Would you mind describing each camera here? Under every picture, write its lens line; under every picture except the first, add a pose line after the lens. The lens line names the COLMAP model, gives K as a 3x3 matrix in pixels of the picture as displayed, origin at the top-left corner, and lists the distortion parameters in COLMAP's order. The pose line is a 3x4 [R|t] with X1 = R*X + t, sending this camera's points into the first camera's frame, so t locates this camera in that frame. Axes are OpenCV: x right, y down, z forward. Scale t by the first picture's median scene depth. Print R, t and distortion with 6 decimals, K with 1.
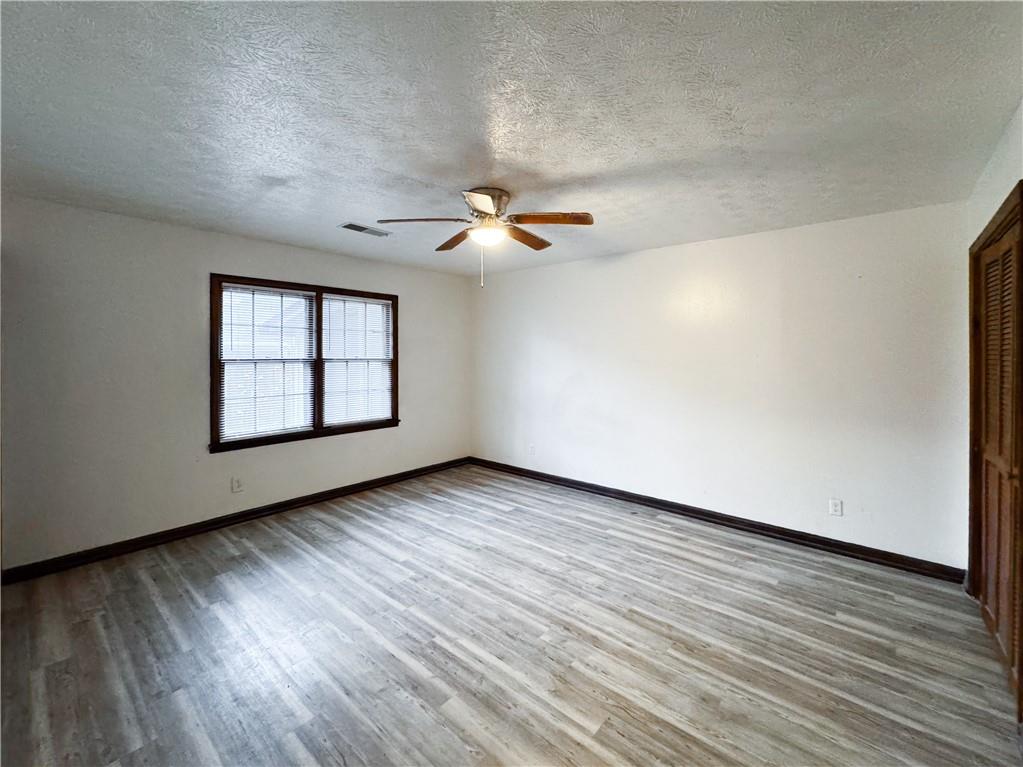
lens RADIAL K [[440.2, 0, 516.9], [0, 440.2, 374.7], [0, 0, 1]] dist [-0.000715, 0.000685]
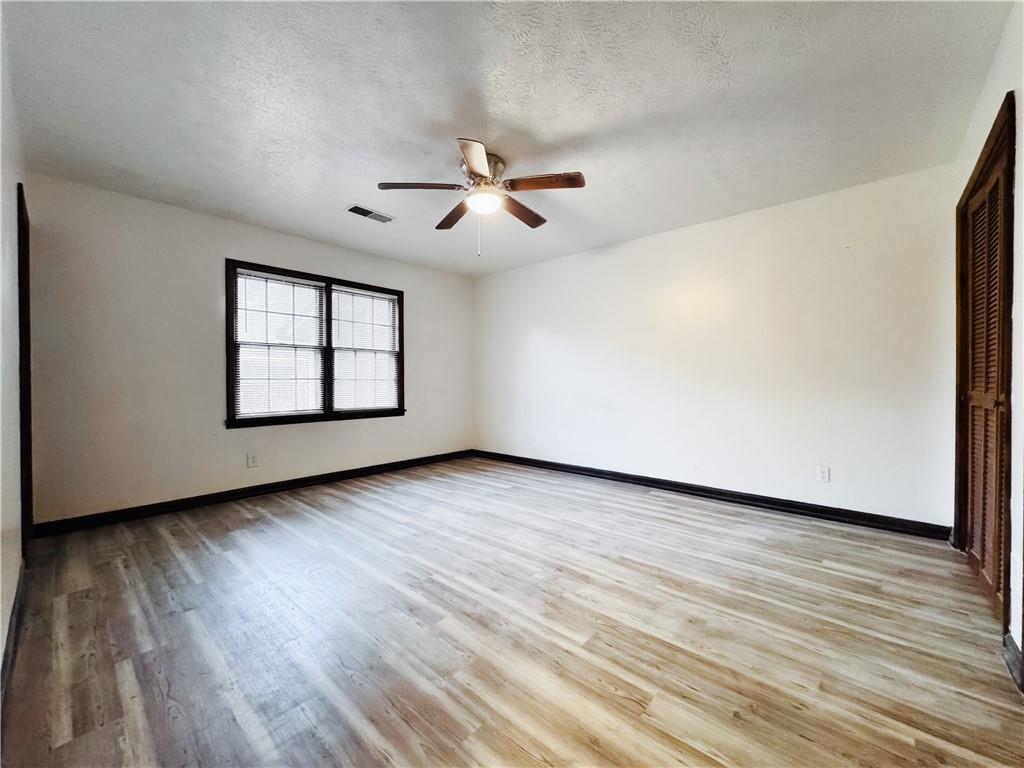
lens RADIAL K [[415.4, 0, 509.8], [0, 415.4, 389.4], [0, 0, 1]] dist [0.000866, -0.000563]
pose [[0.999756, -0.002834, -0.021912, 0.016591], [0.002955, 0.999981, 0.005501, 0.127773], [0.021896, -0.005565, 0.999745, 0.015905]]
